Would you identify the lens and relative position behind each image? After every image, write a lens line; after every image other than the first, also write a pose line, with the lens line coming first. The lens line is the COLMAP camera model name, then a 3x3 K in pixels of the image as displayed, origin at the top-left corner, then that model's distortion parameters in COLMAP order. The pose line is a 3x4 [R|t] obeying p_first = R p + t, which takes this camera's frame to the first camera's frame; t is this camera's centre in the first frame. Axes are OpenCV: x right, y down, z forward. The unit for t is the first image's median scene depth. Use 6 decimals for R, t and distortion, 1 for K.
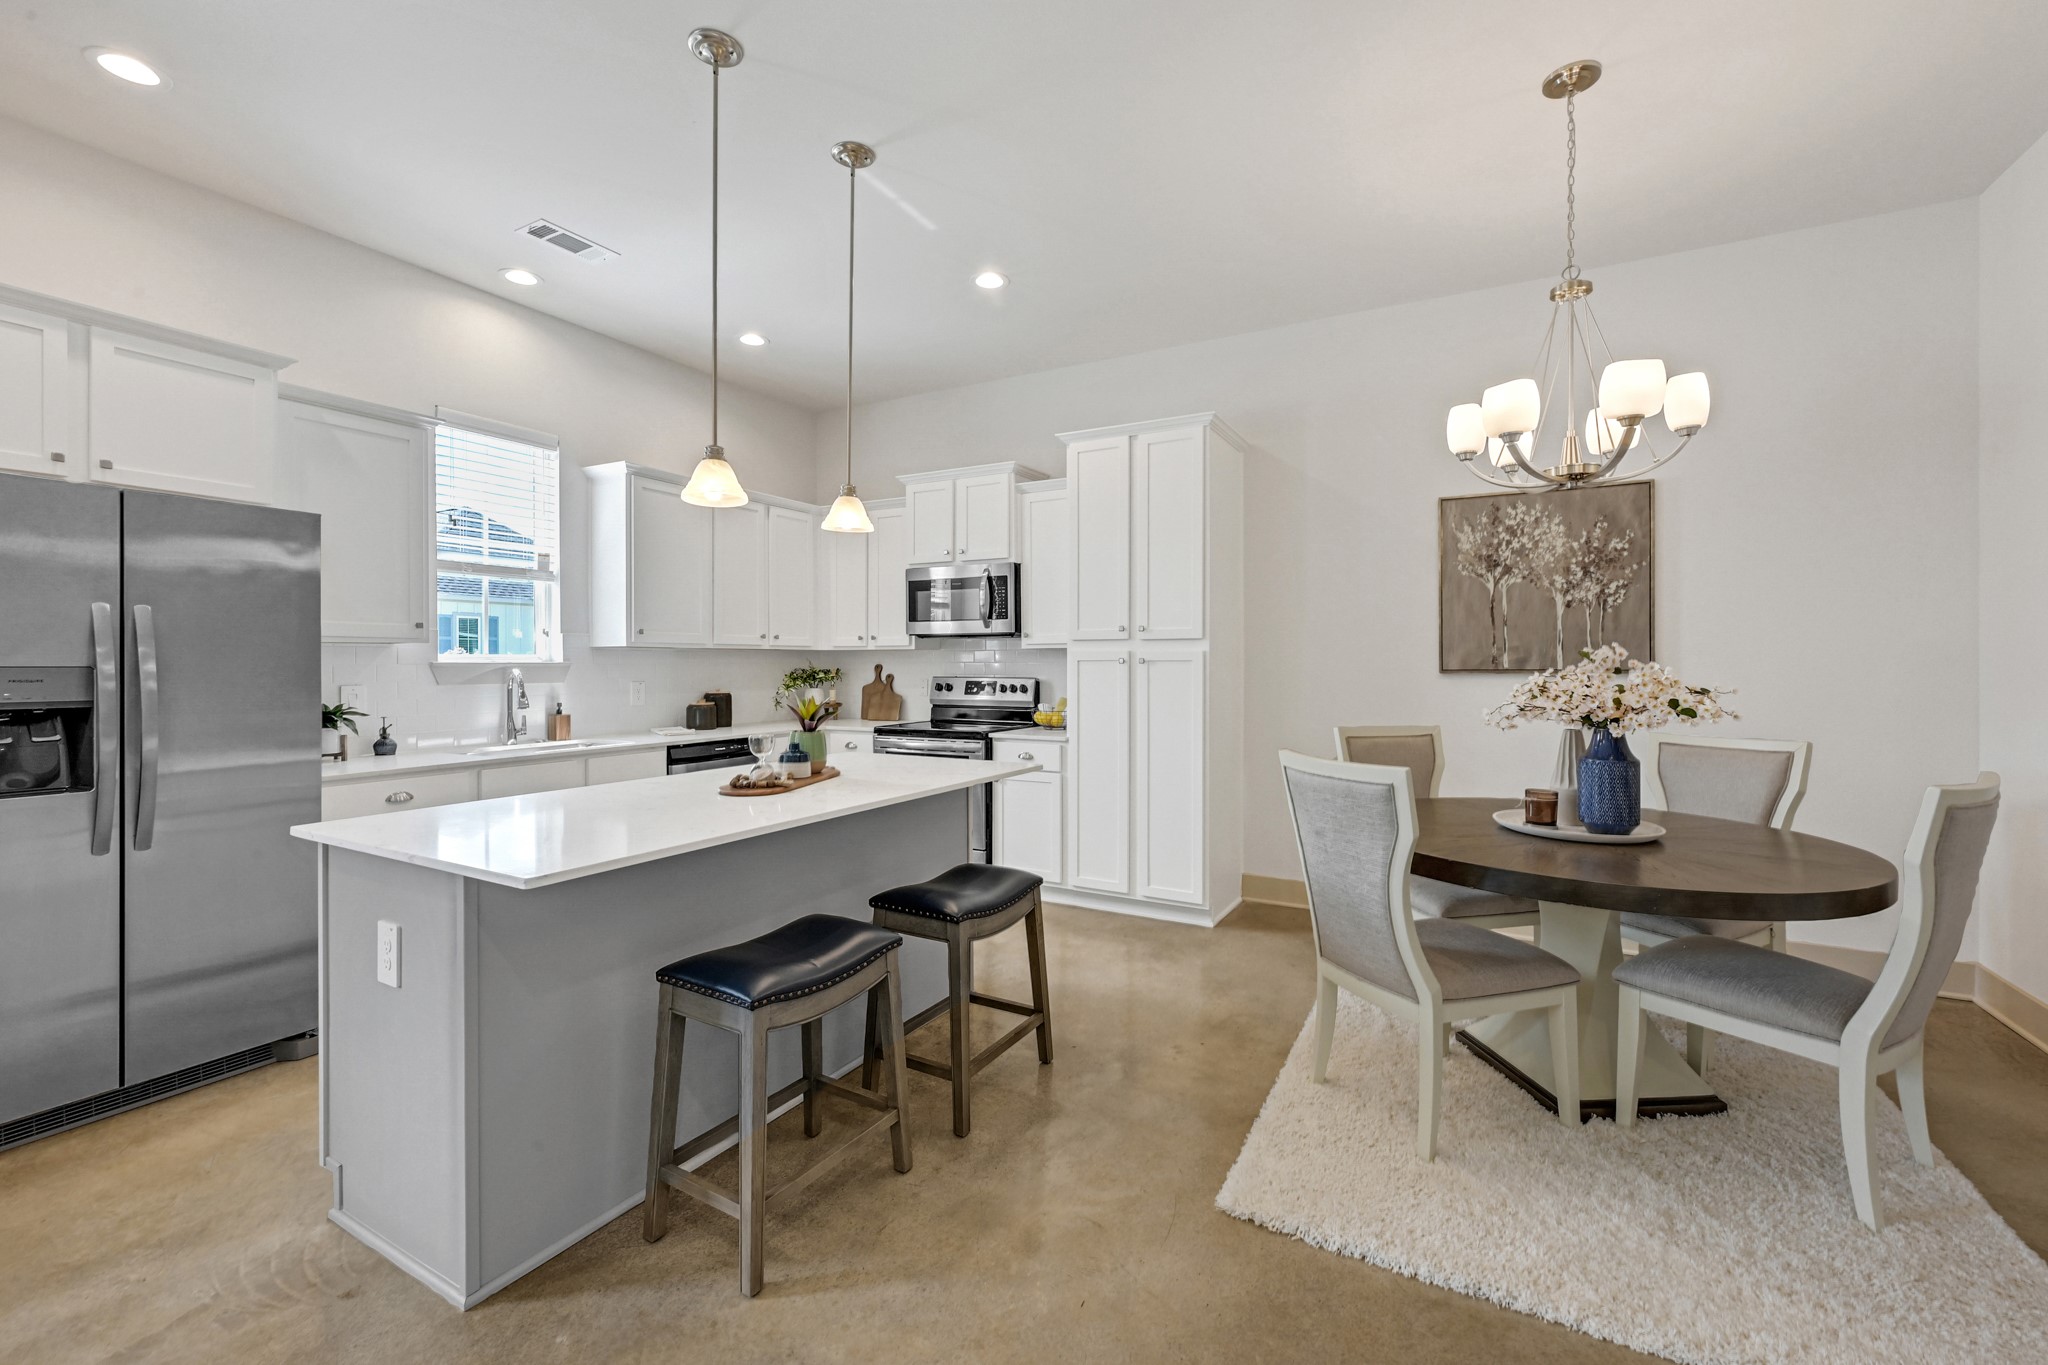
lens RADIAL K [[831.8, 0, 1025.2], [0, 831.8, 666.3], [0, 0, 1]] dist [-0.006136, -0.000315]
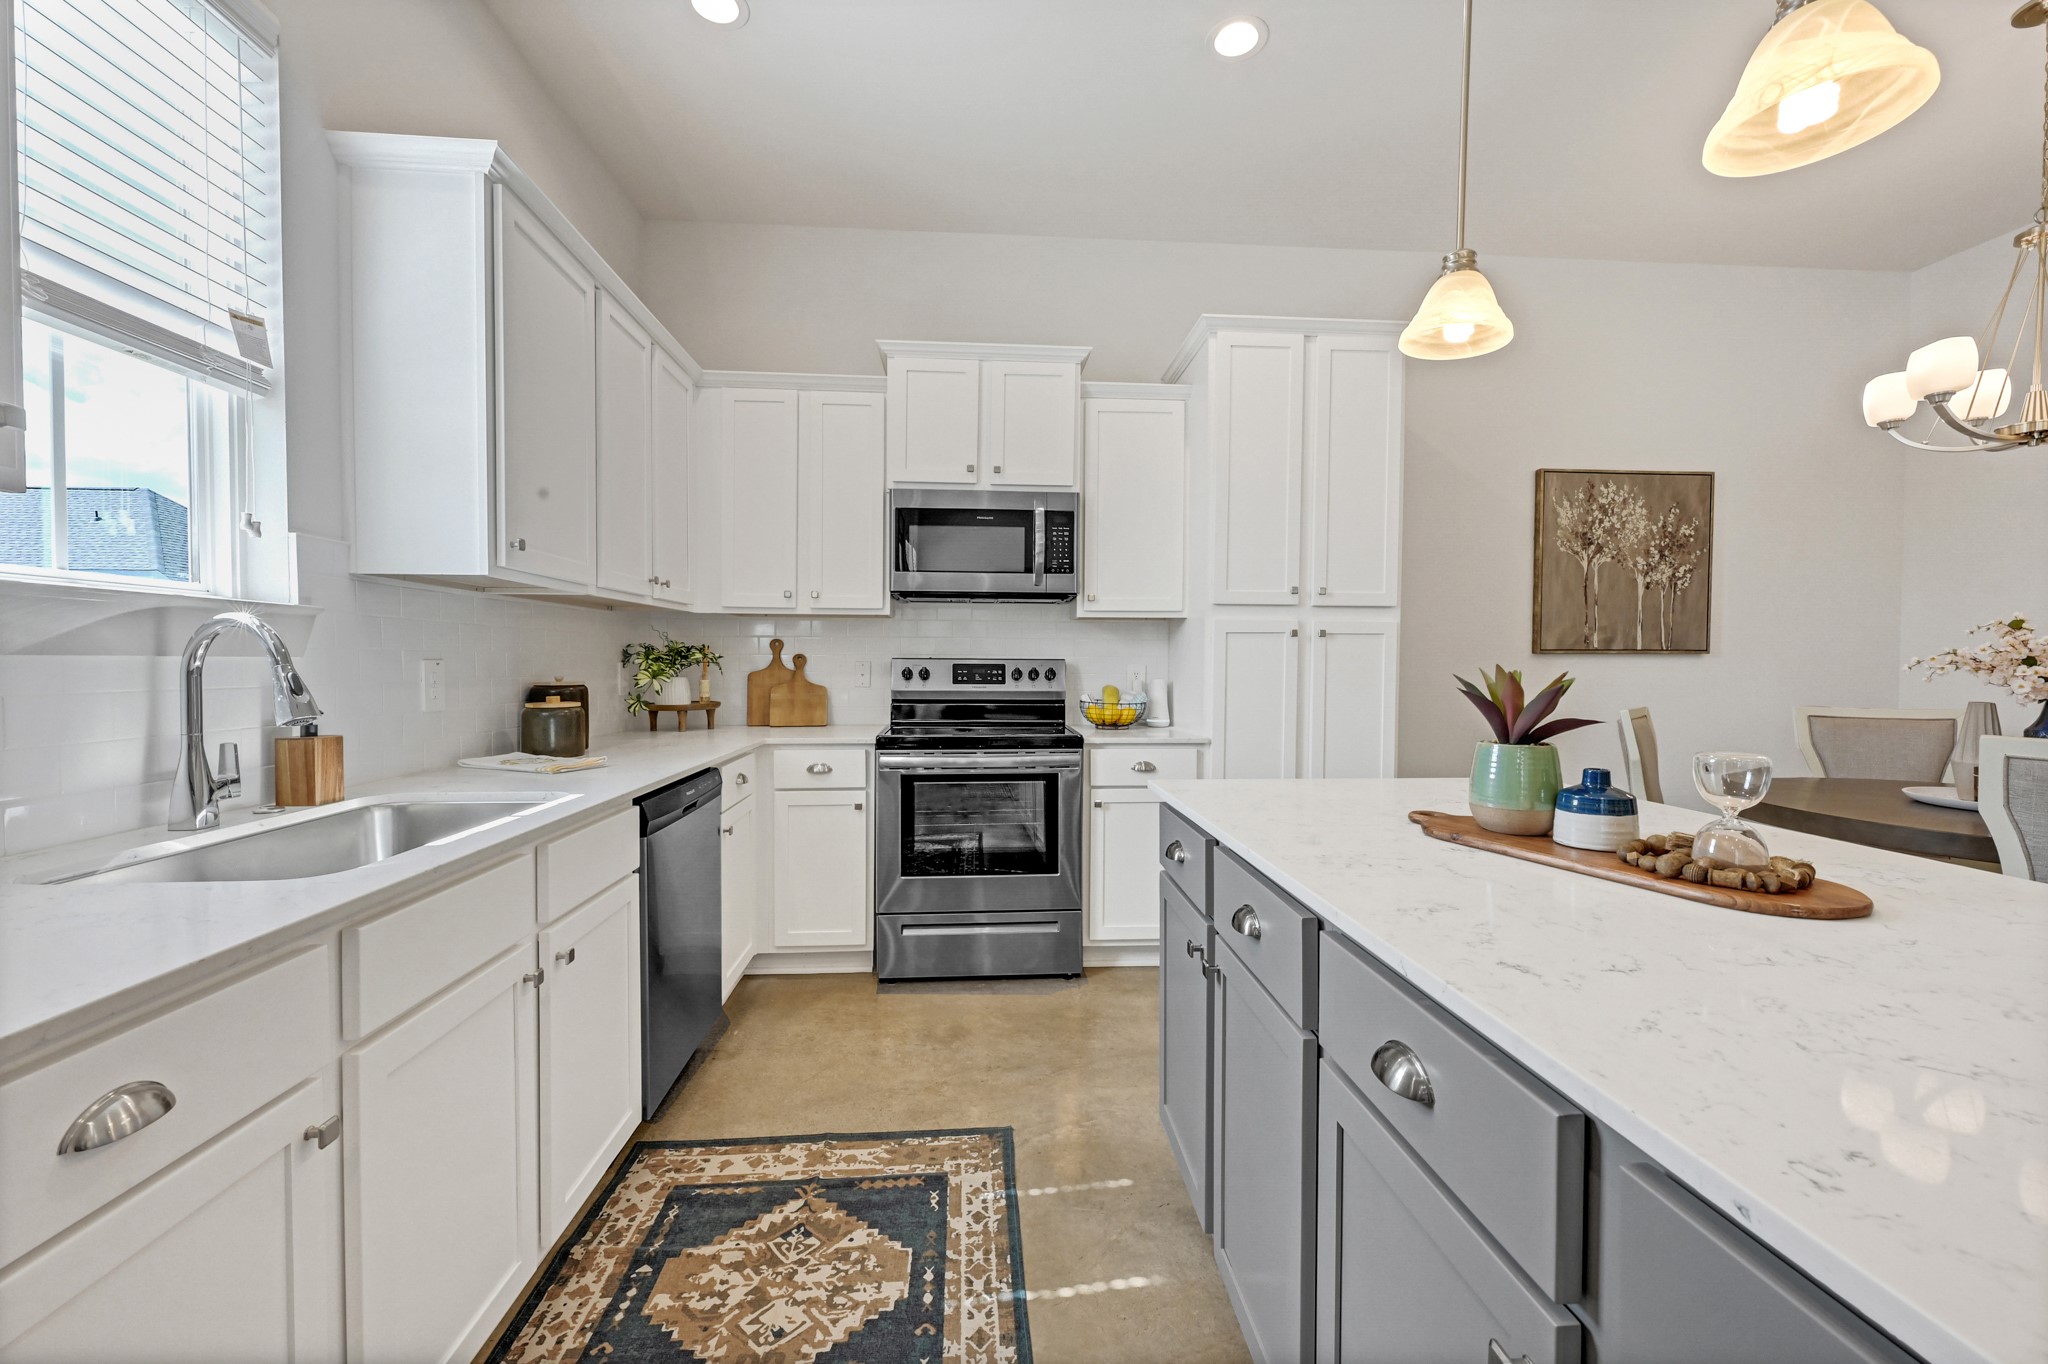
lens RADIAL K [[831.8, 0, 1028.2], [0, 831.8, 676.1], [0, 0, 1]] dist [-0.006136, -0.000315]
pose [[0.841029, -0.004986, 0.540967, -0.517311], [-0.003157, 0.999895, 0.014124, 0.023697], [-0.540981, -0.013587, 0.840925, 0.520104]]
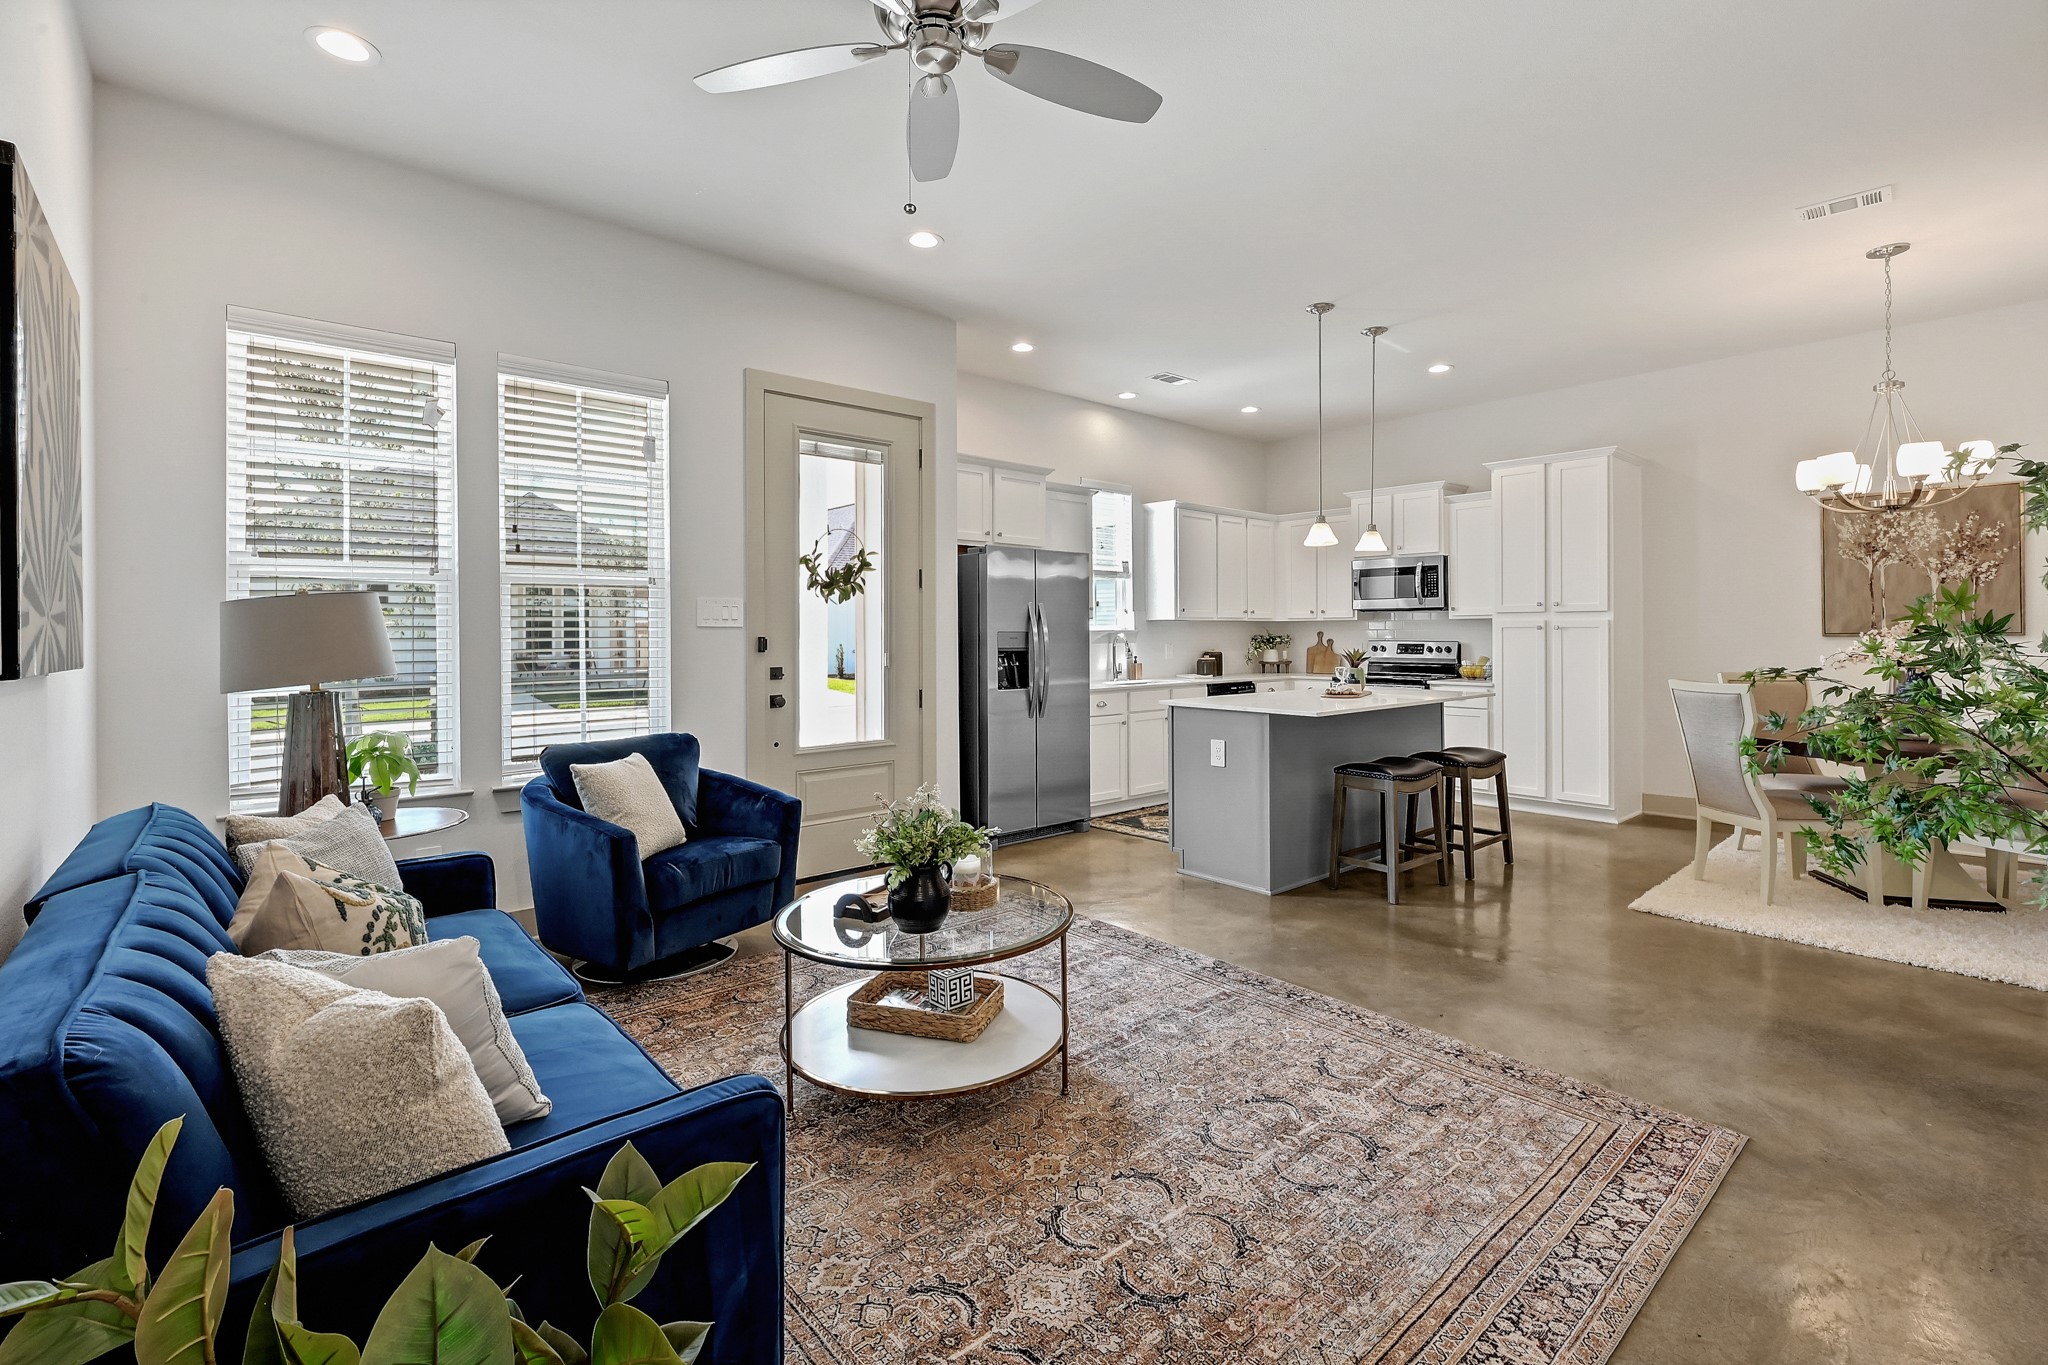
lens RADIAL K [[882.5, 0, 1037.0], [0, 882.5, 634.0], [0, 0, 1]] dist [-0.011237, 0.001286]
pose [[0.940661, -0.002852, -0.339335, -0.179502], [0.001795, 0.999993, -0.003429, 0.008120], [0.339343, 0.002616, 0.940659, -0.676203]]
